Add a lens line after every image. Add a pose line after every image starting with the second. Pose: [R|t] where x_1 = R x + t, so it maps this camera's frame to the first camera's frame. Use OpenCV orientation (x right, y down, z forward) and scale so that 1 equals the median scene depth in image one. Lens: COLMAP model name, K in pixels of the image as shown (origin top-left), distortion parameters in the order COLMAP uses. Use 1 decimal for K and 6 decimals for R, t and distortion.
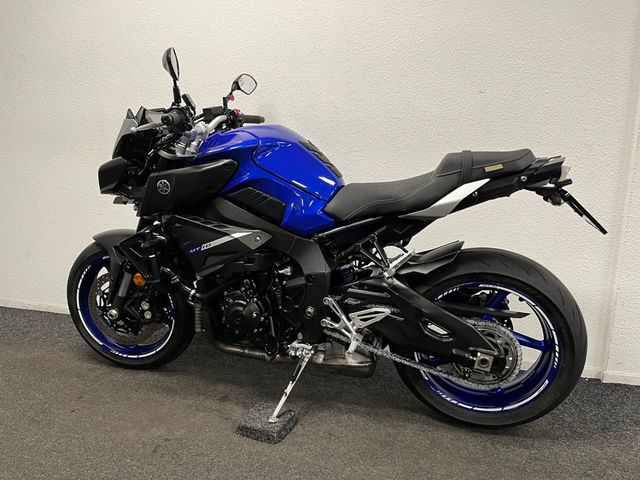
lens RADIAL K [[493.1, 0, 320.0], [0, 493.1, 240.0], [0, 0, 1]] dist [0.009052, -0.036383]
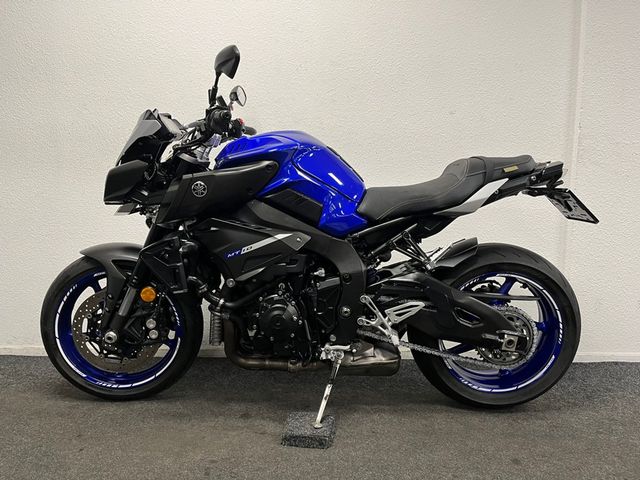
lens RADIAL K [[493.8, 0, 319.9], [0, 493.8, 233.7], [0, 0, 1]] dist [0.002560, -0.004775]
pose [[0.959735, -0.025155, 0.279777, -0.354591], [0.050641, 0.995158, -0.084241, 0.069455], [-0.276303, 0.095017, 0.956362, 0.028081]]
